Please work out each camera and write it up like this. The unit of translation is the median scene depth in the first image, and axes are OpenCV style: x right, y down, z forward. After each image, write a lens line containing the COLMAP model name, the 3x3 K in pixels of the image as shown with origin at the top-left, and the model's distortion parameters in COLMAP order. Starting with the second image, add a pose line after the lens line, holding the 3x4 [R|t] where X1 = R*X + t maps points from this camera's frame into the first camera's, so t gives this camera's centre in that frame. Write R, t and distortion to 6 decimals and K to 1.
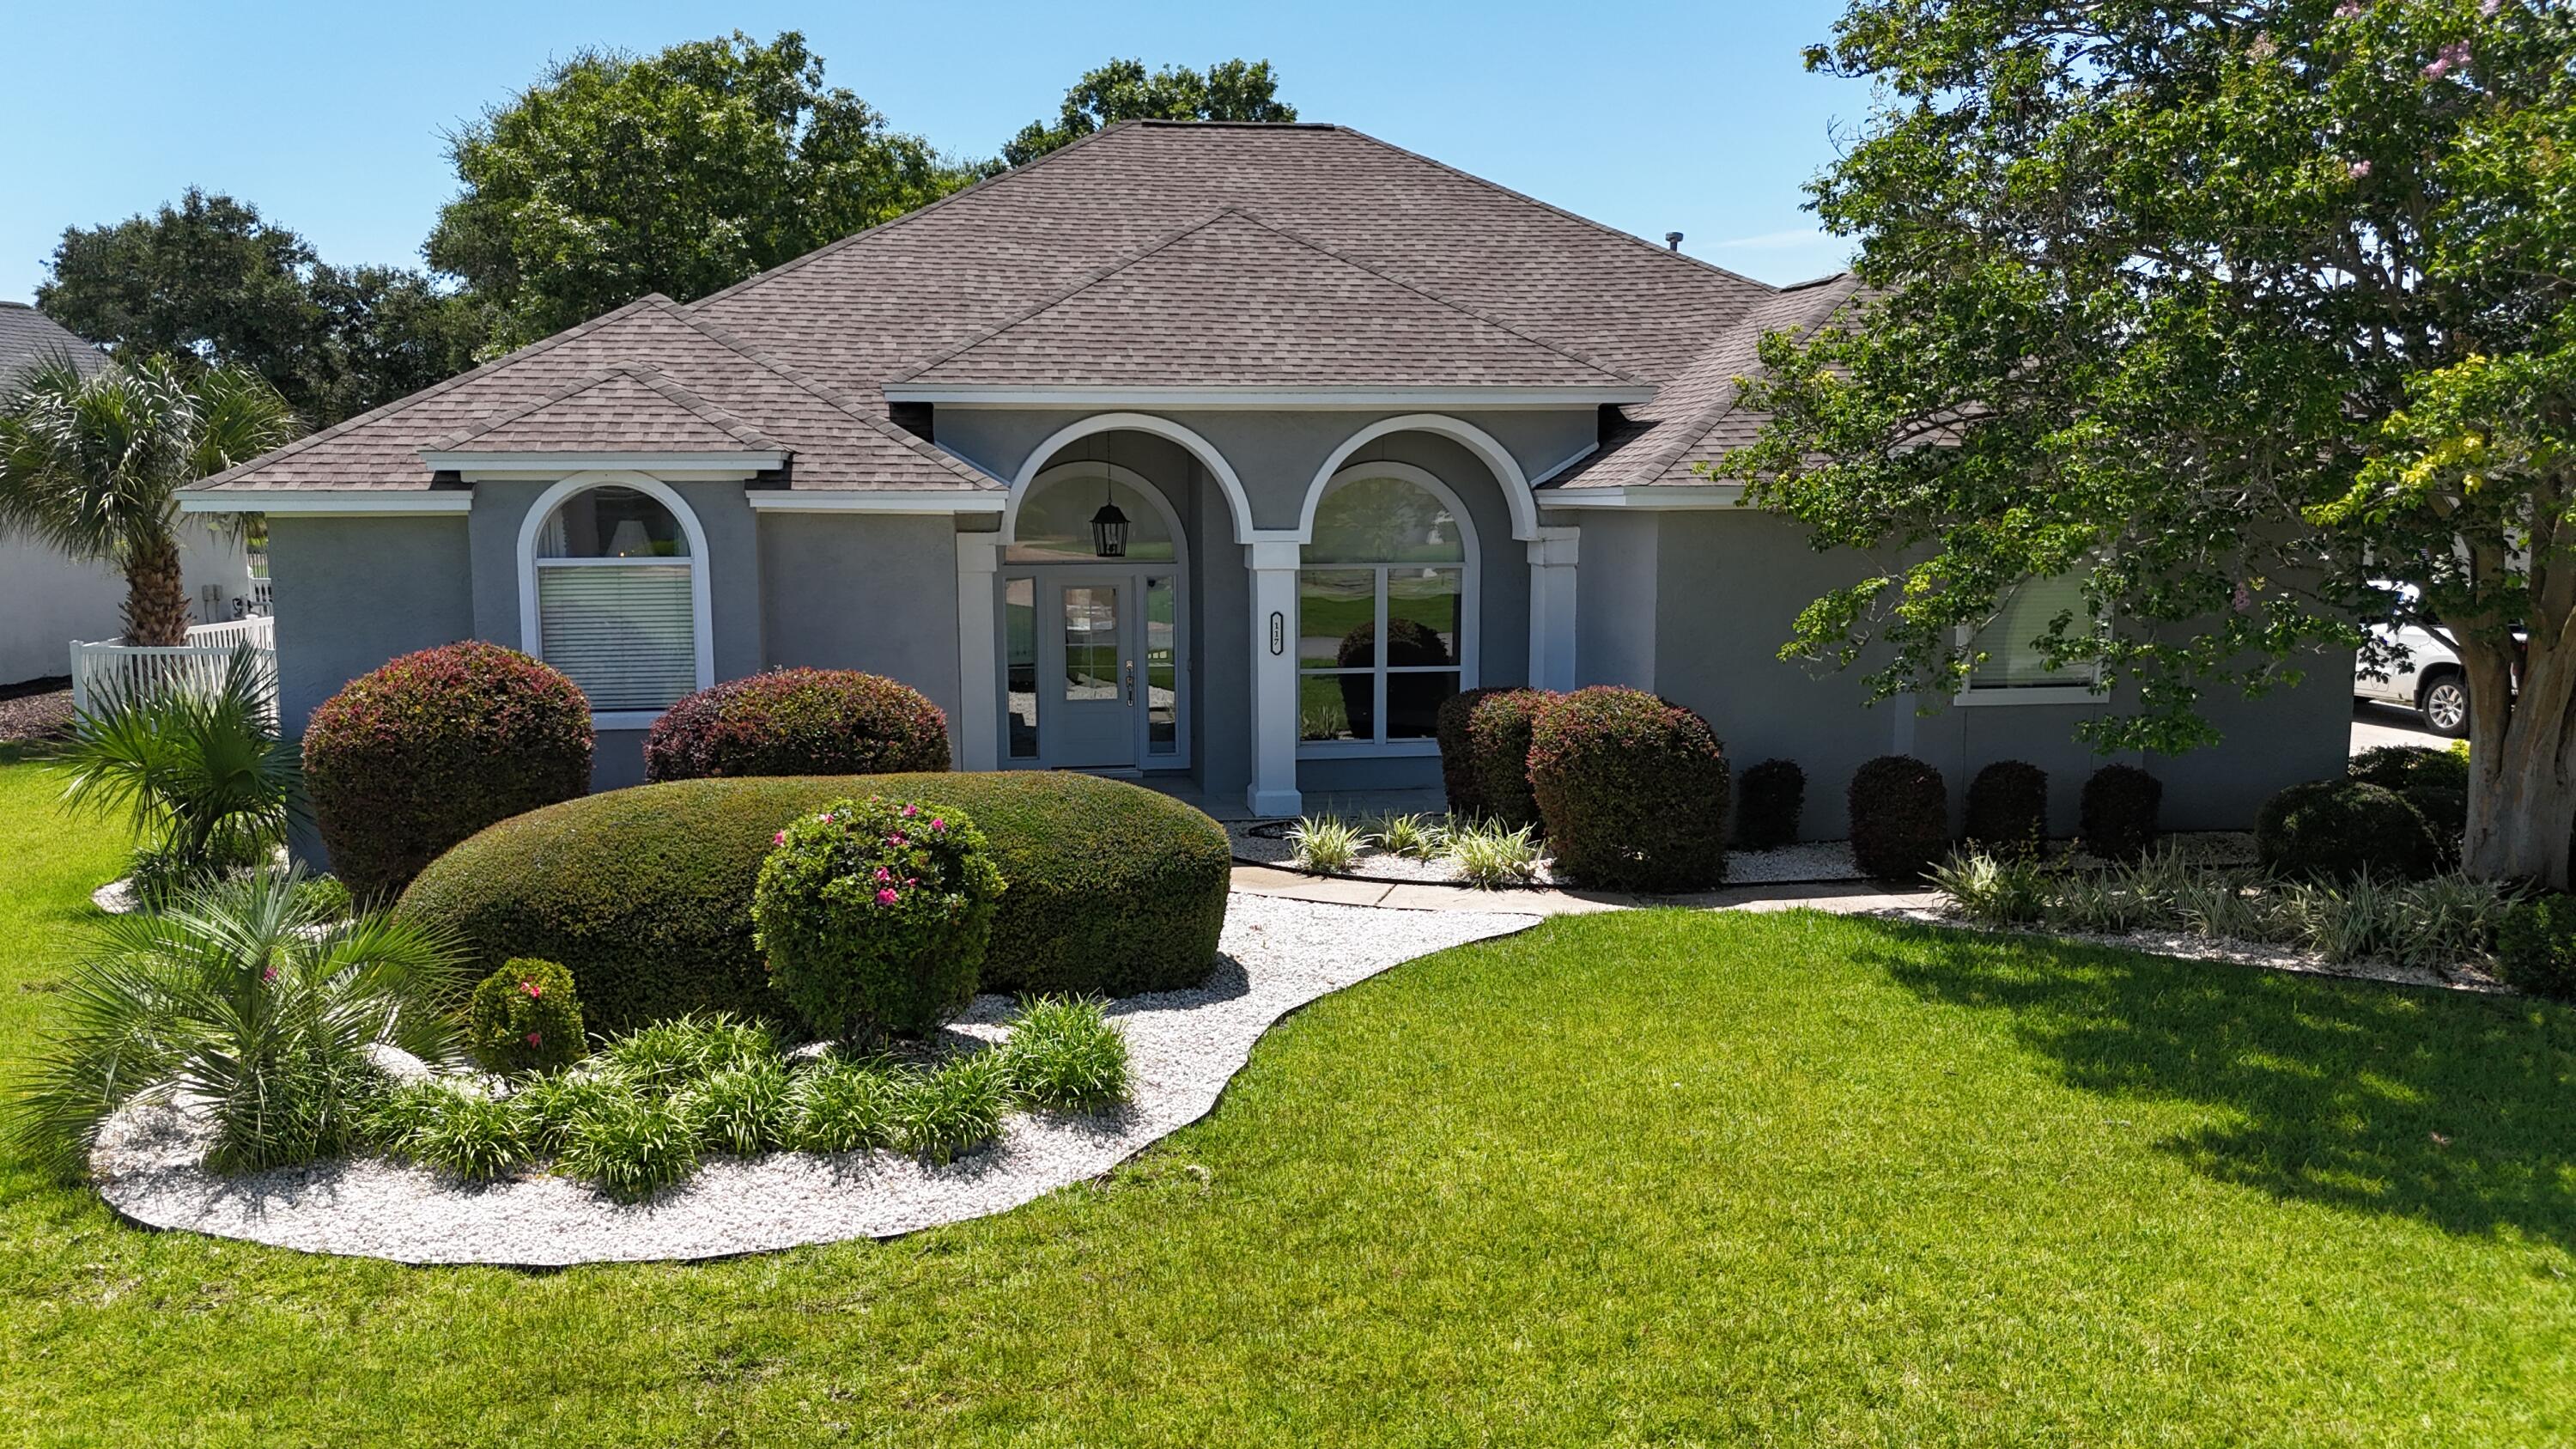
lens RADIAL K [[1885.1, 0, 1288.0], [0, 1885.1, 724.5], [0, 0, 1]] dist [0.058270, -0.052079]
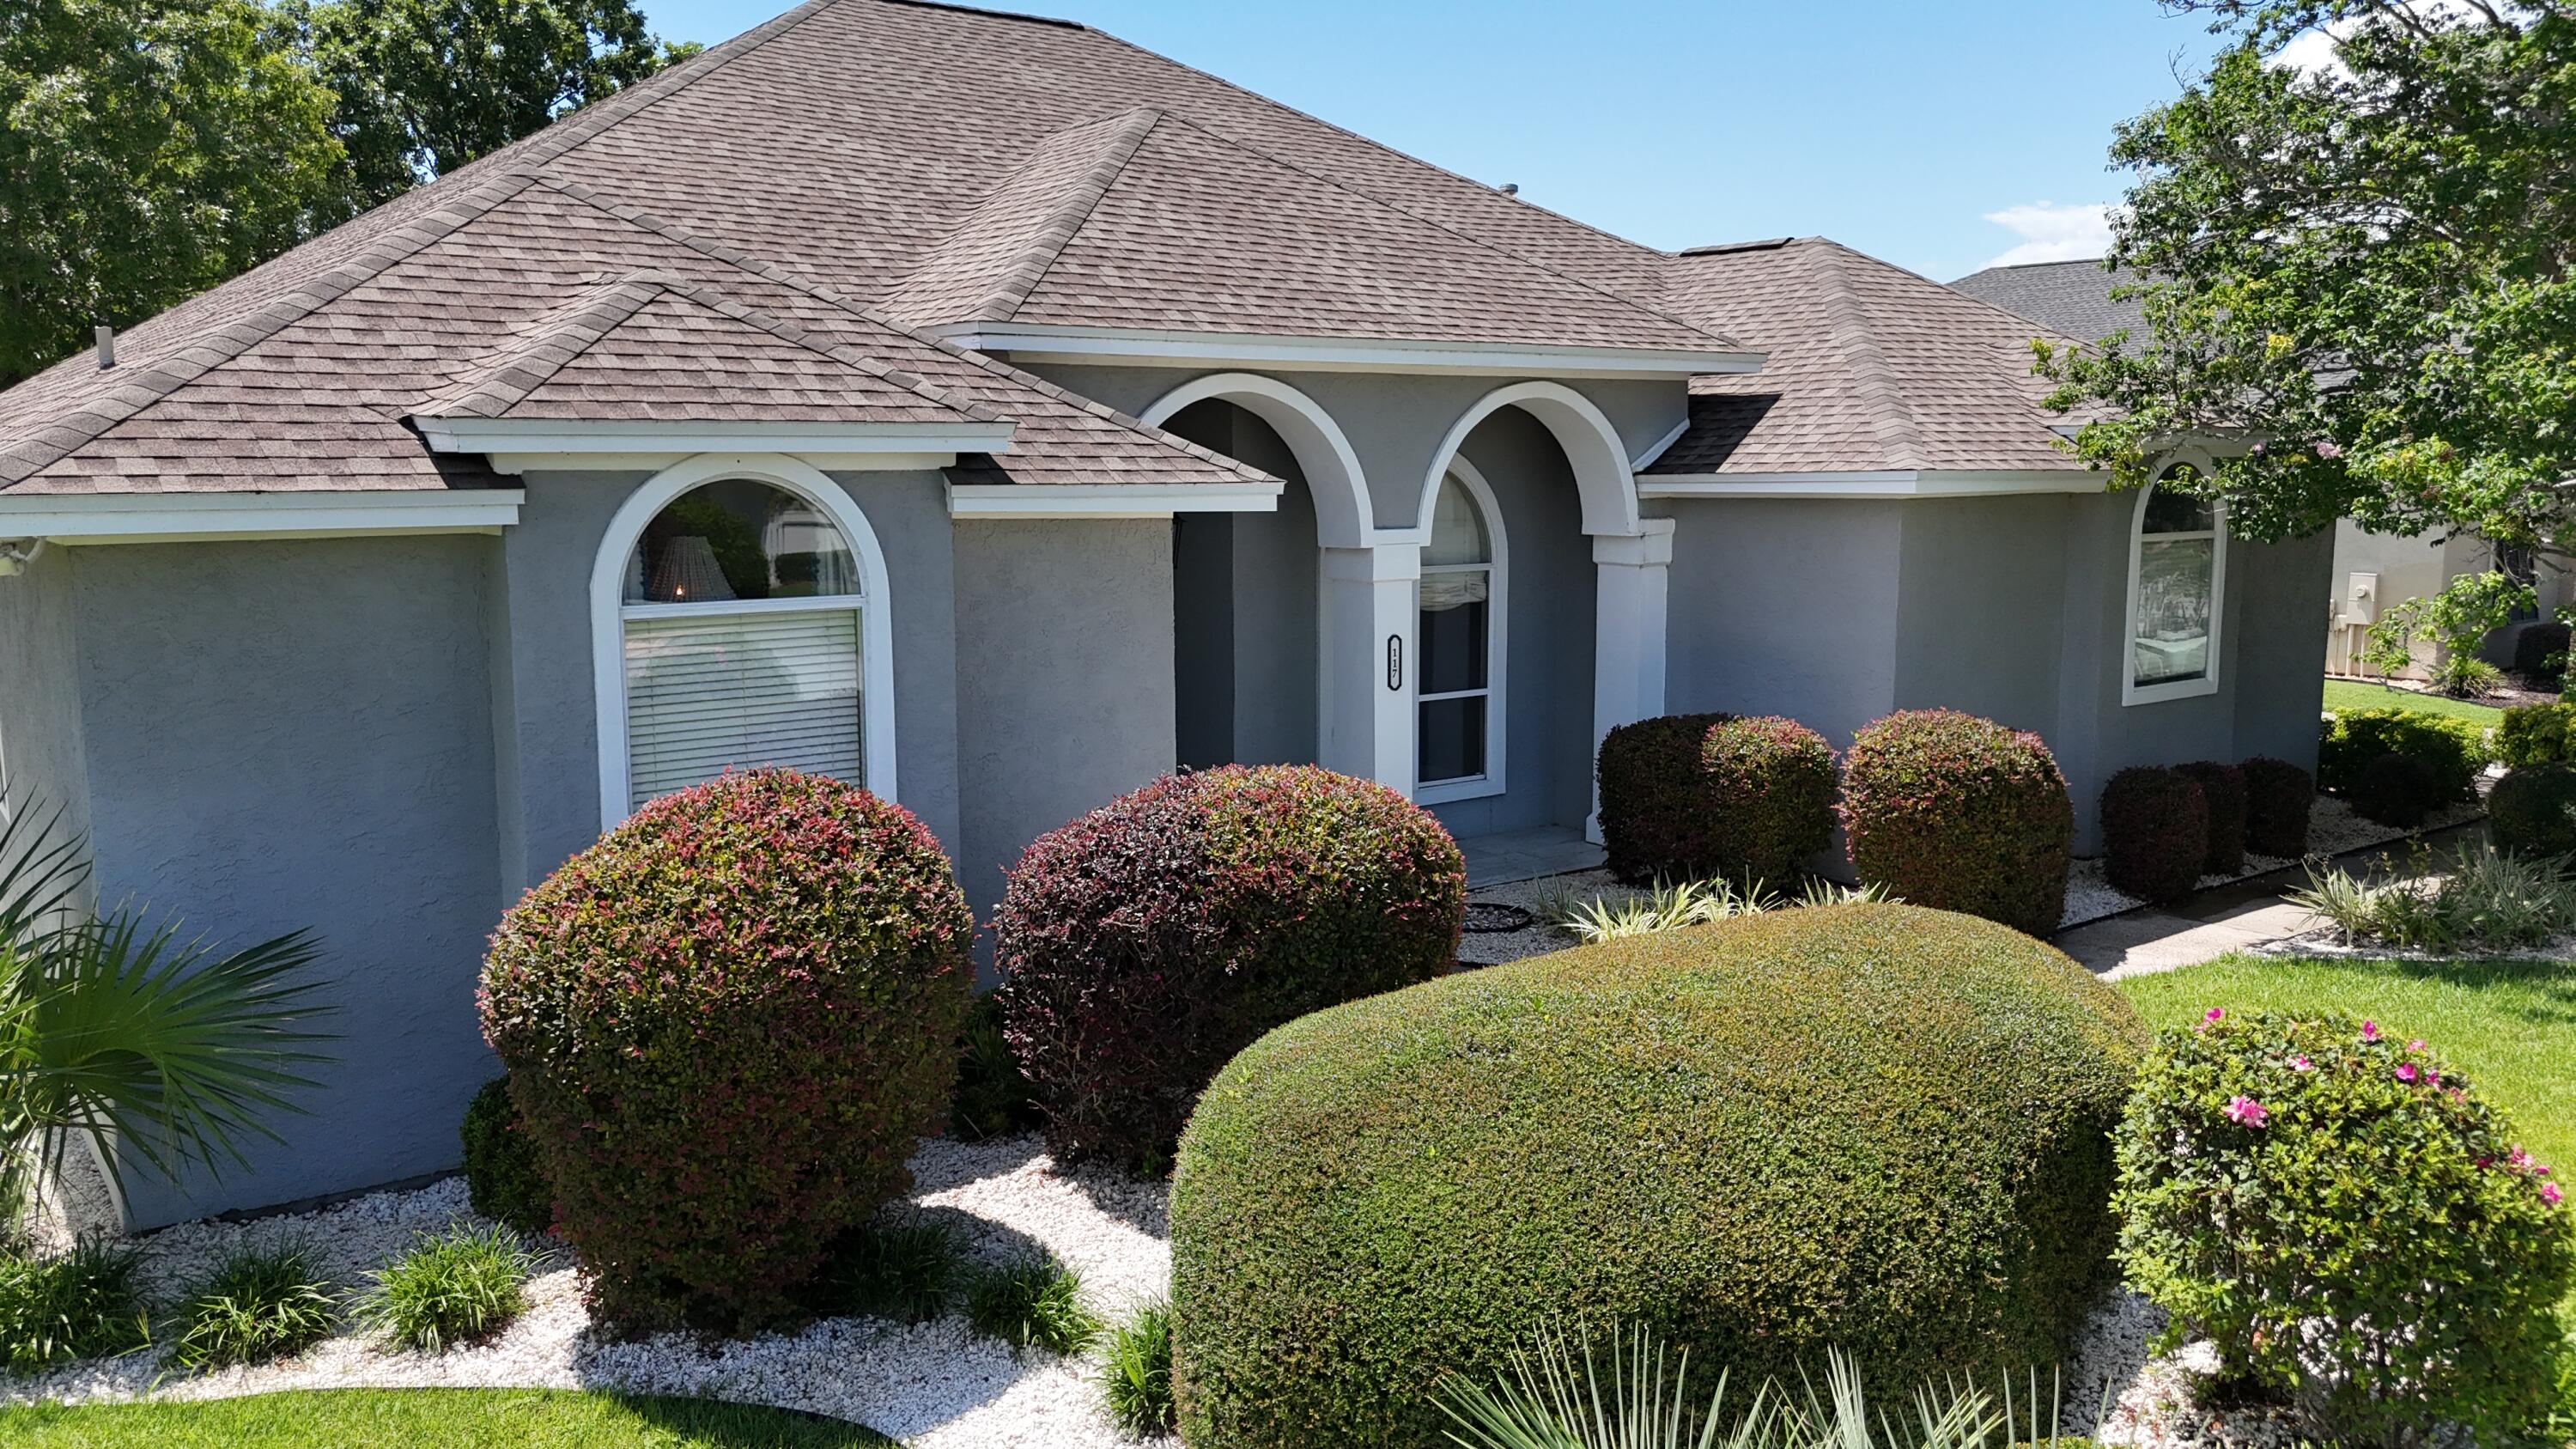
lens RADIAL K [[1885.1, 0, 1288.0], [0, 1885.1, 724.5], [0, 0, 1]] dist [0.058270, -0.052079]
pose [[0.885362, -0.065211, 0.460306, -0.471549], [0.060036, 0.997860, 0.025891, -0.052943], [-0.461009, 0.004711, 0.887383, 0.386338]]
